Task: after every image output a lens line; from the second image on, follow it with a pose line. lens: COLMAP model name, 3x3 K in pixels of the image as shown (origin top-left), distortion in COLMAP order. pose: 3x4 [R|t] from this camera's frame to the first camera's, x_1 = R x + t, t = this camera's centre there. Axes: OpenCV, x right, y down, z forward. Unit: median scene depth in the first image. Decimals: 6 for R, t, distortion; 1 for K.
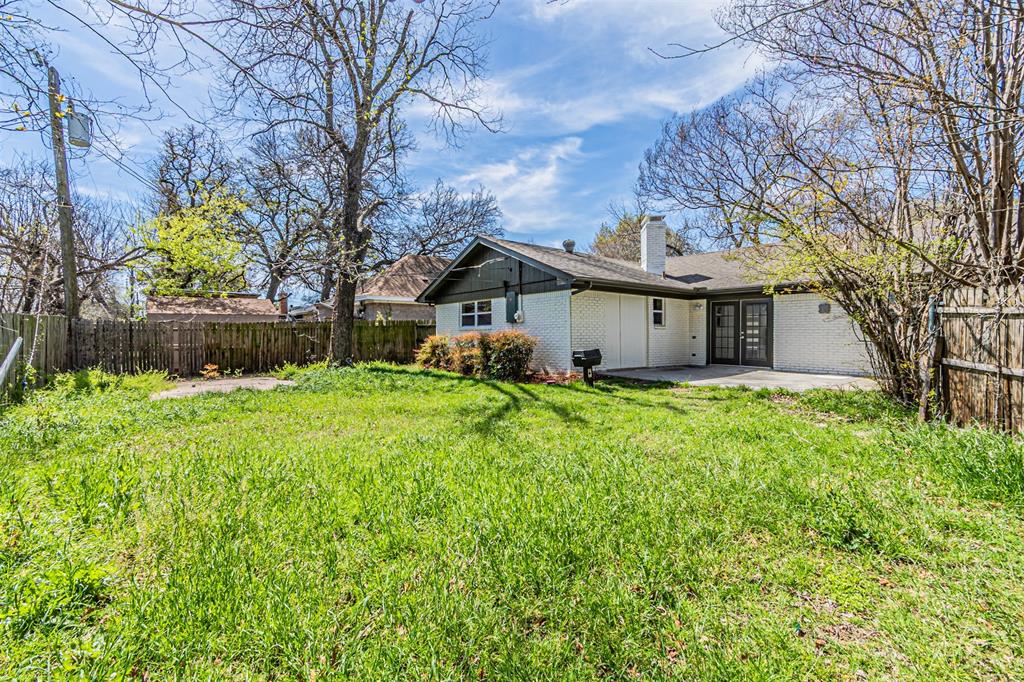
lens RADIAL K [[443.6, 0, 513.7], [0, 443.6, 337.1], [0, 0, 1]] dist [-0.000505, -0.000164]
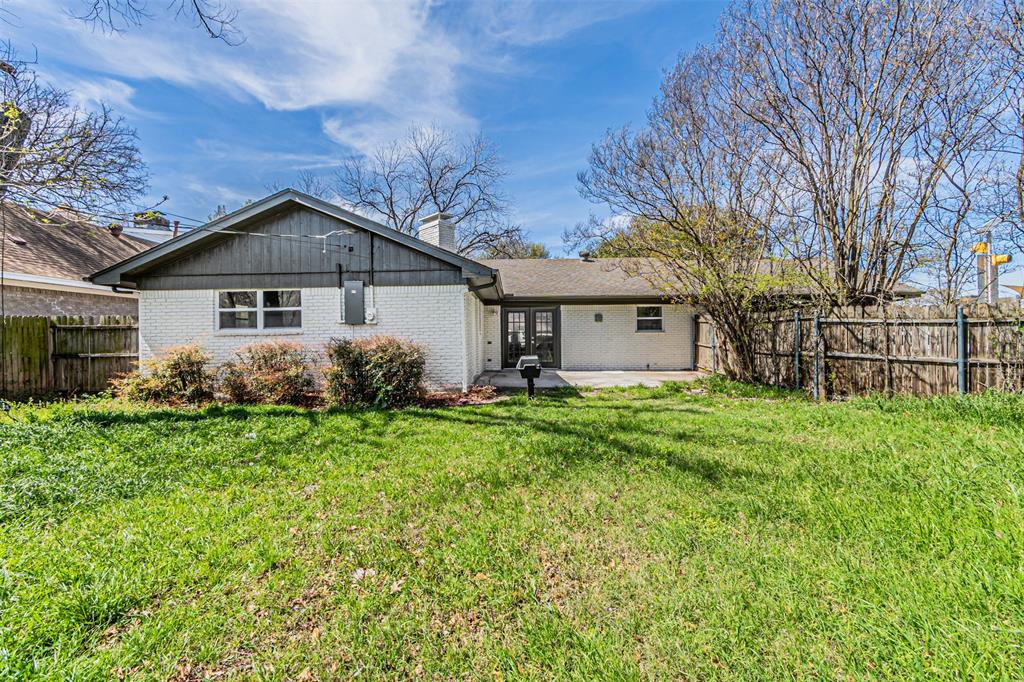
lens RADIAL K [[443.6, 0, 512.7], [0, 443.6, 337.2], [0, 0, 1]] dist [-0.000505, -0.000164]
pose [[0.645027, -0.004085, 0.764149, -0.348180], [0.015851, 0.999842, -0.008035, -0.002852], [-0.763995, 0.017296, 0.644990, 0.331653]]
